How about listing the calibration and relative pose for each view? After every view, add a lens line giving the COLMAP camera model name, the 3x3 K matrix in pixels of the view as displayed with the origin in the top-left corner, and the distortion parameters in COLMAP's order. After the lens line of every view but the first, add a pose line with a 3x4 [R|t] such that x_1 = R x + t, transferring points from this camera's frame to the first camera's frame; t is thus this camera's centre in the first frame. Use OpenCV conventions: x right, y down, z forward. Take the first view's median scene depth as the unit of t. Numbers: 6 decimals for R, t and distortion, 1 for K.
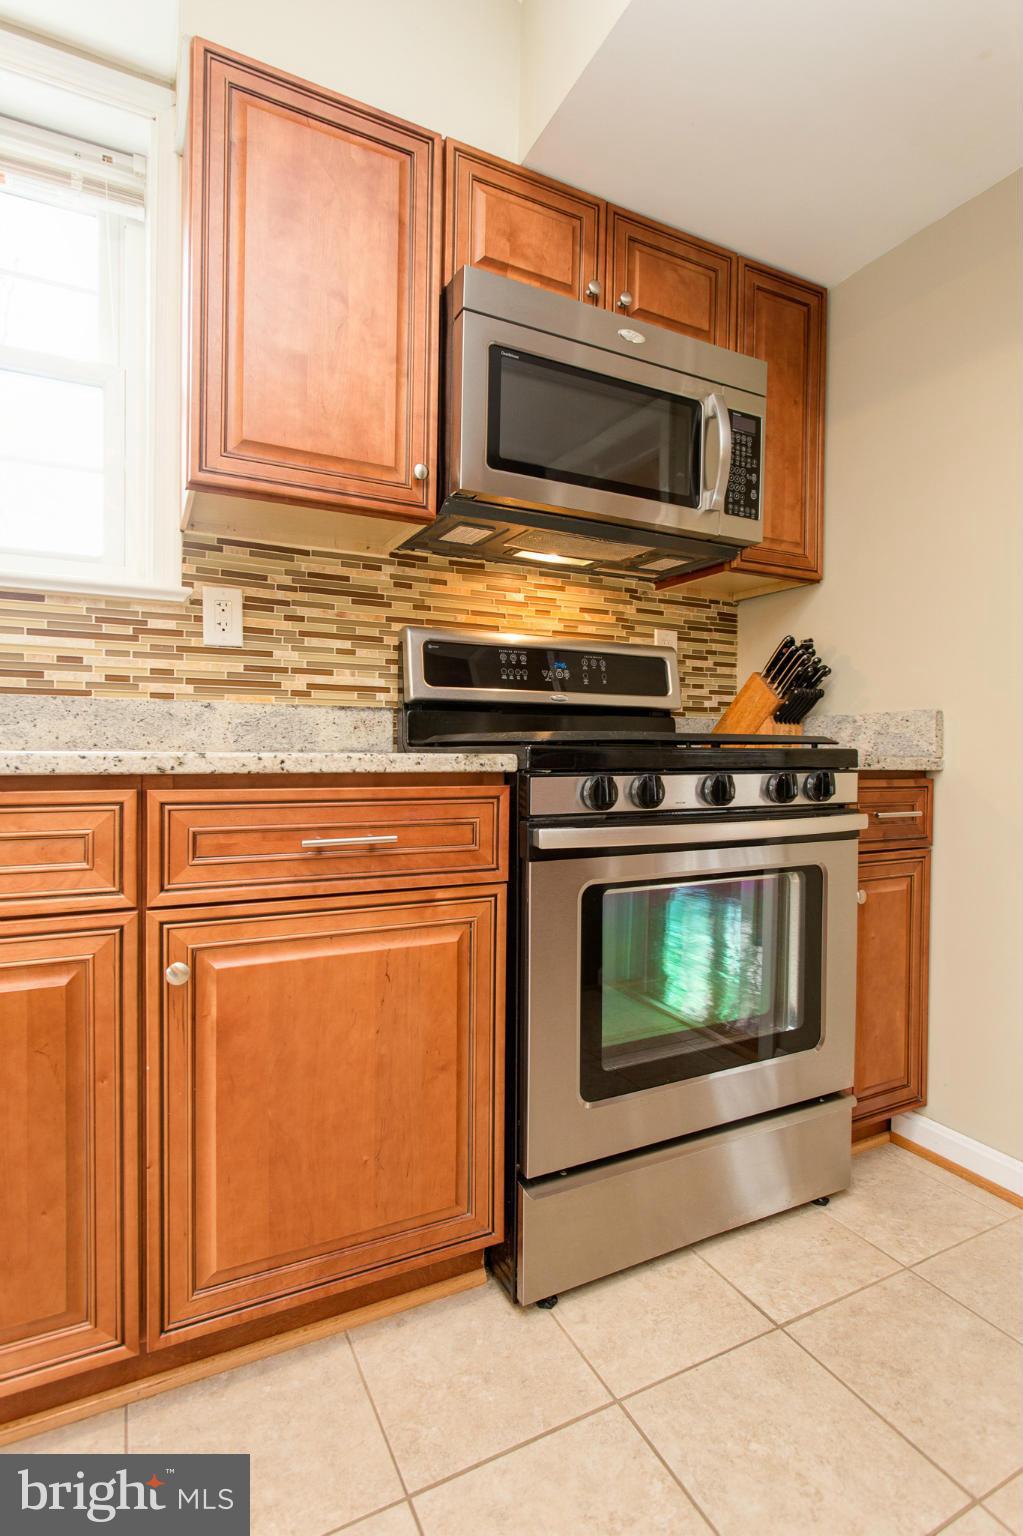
lens RADIAL K [[765.3, 0, 503.5], [0, 765.3, 755.2], [0, 0, 1]] dist [-0.001596, 0.000856]
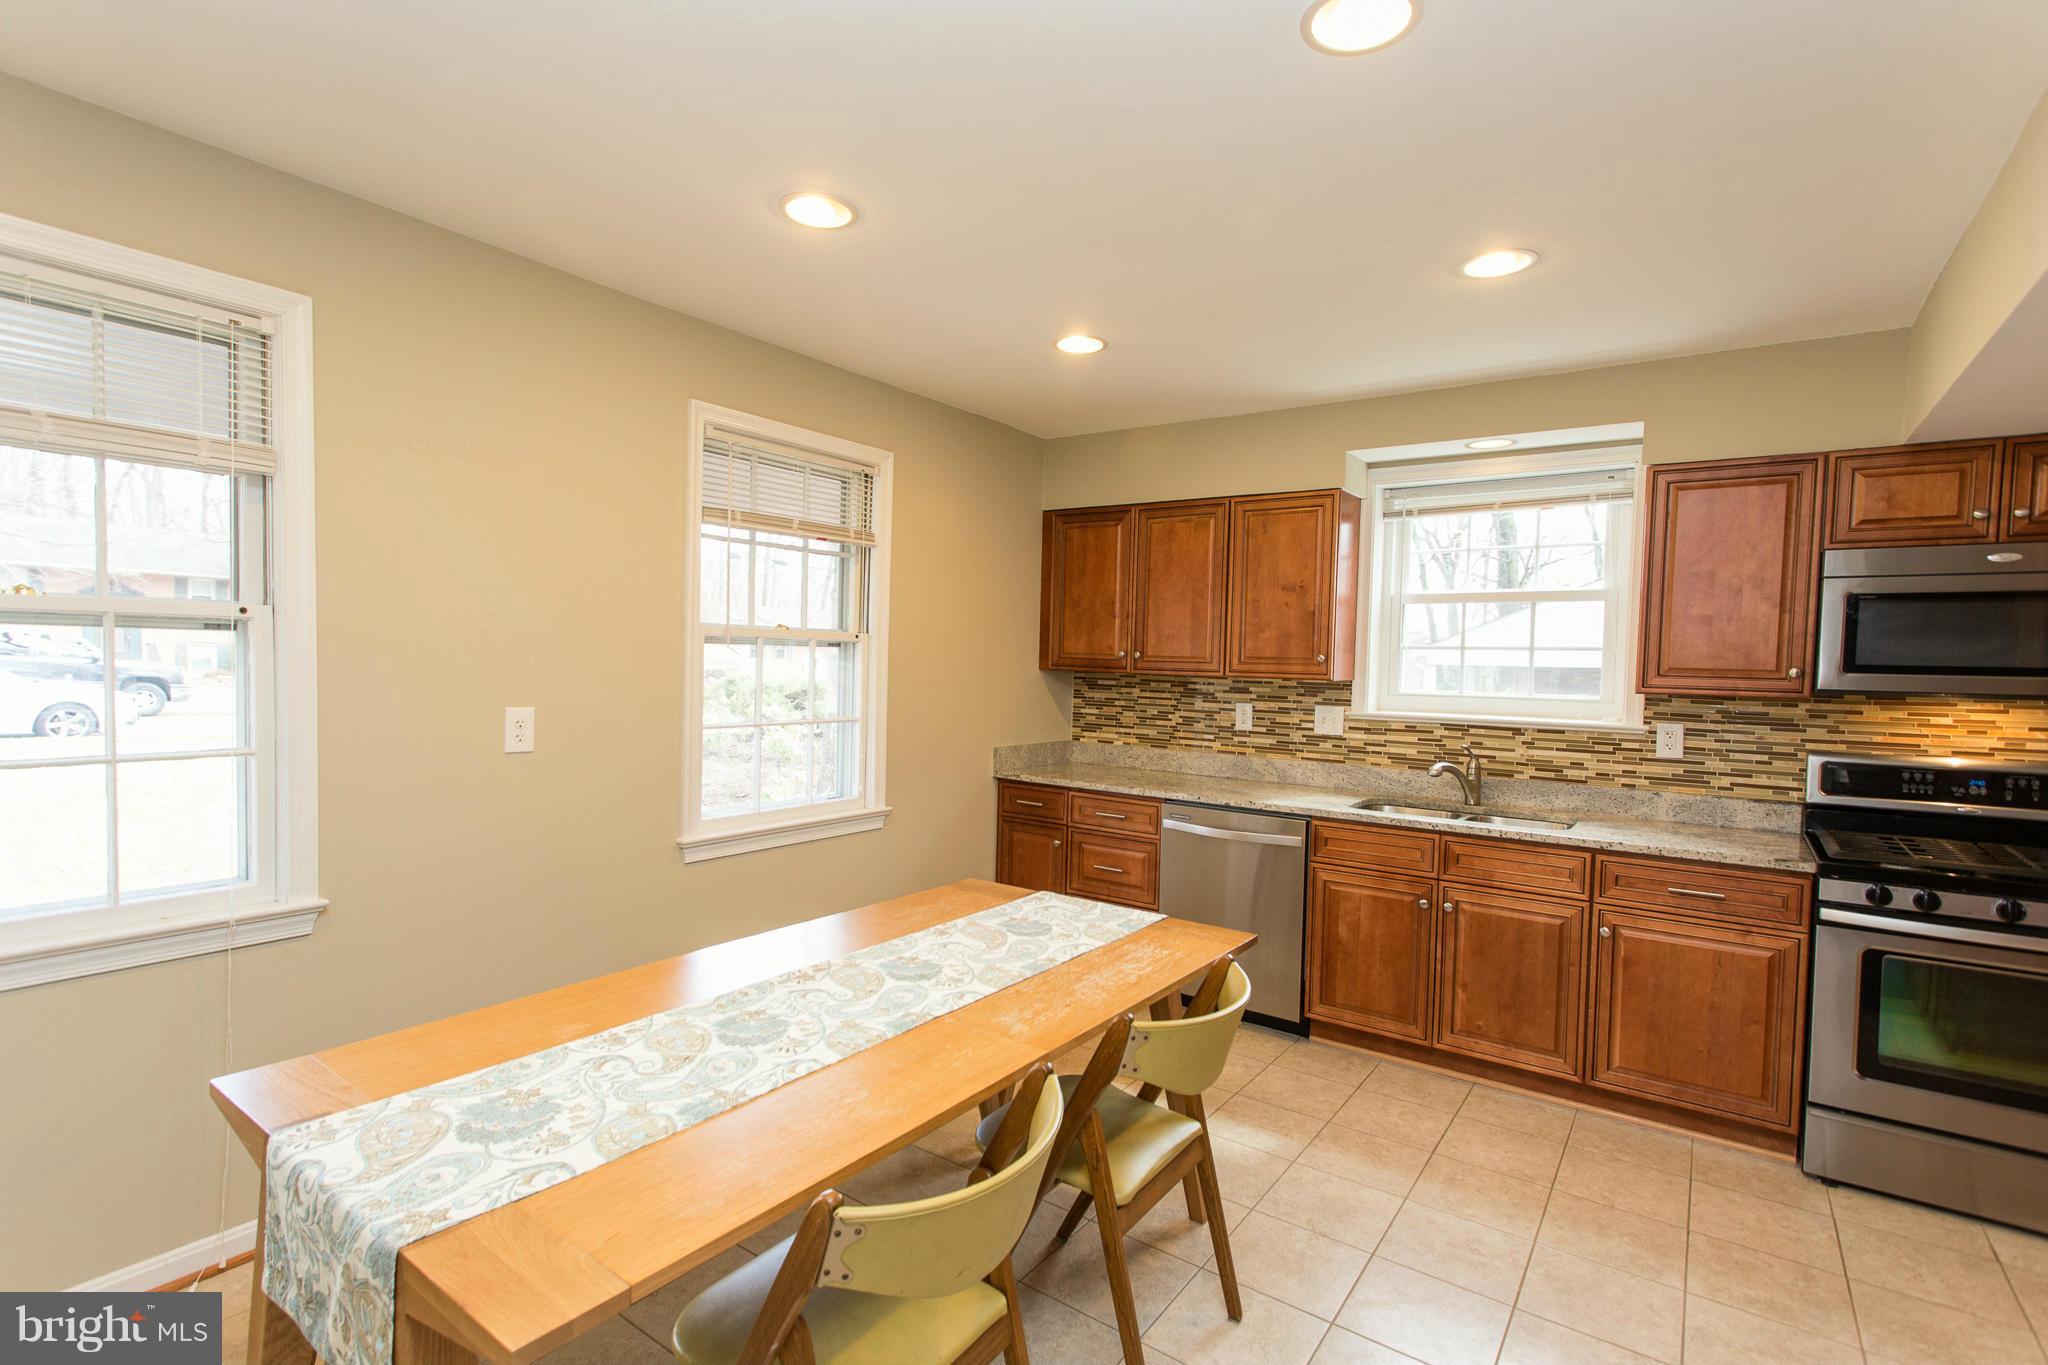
lens RADIAL K [[941.7, 0, 996.1], [0, 941.7, 696.7], [0, 0, 1]] dist [-0.012540, 0.000089]
pose [[0.442056, 0.035641, -0.896279, 0.840367], [-0.023985, 0.999323, 0.027909, -0.307832], [0.896667, 0.009159, 0.442612, -1.273424]]
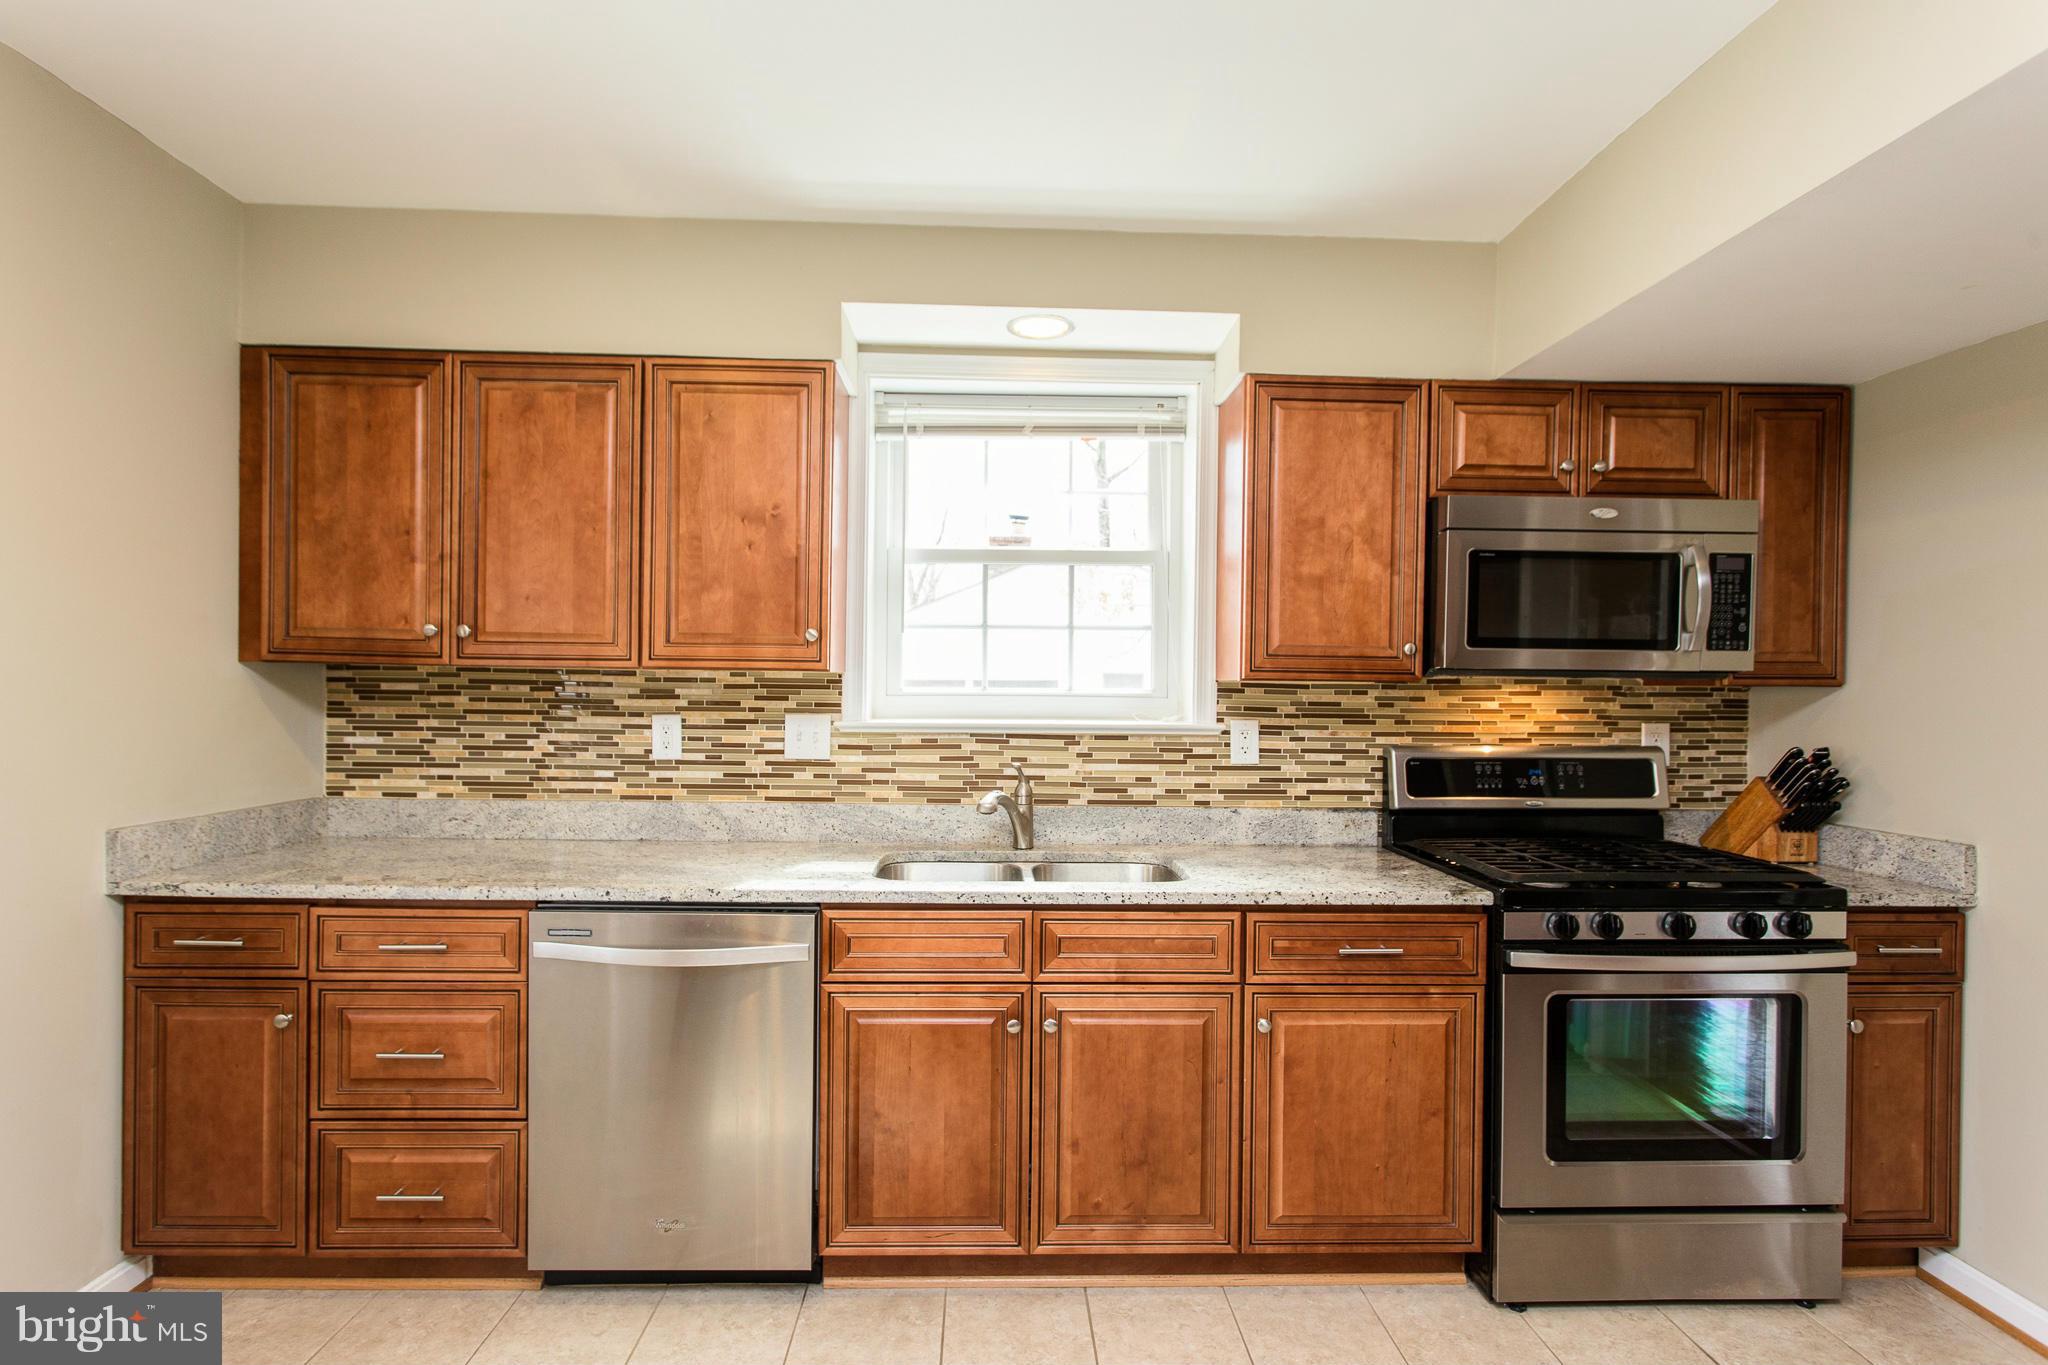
lens RADIAL K [[967.7, 0, 1017.8], [0, 967.7, 696.5], [0, 0, 1]] dist [0.002259, 0.001215]
pose [[0.907916, 0.003394, -0.419139, -0.022588], [-0.005044, 0.999983, -0.002829, -0.260243], [0.419122, 0.004683, 0.907918, -0.701472]]
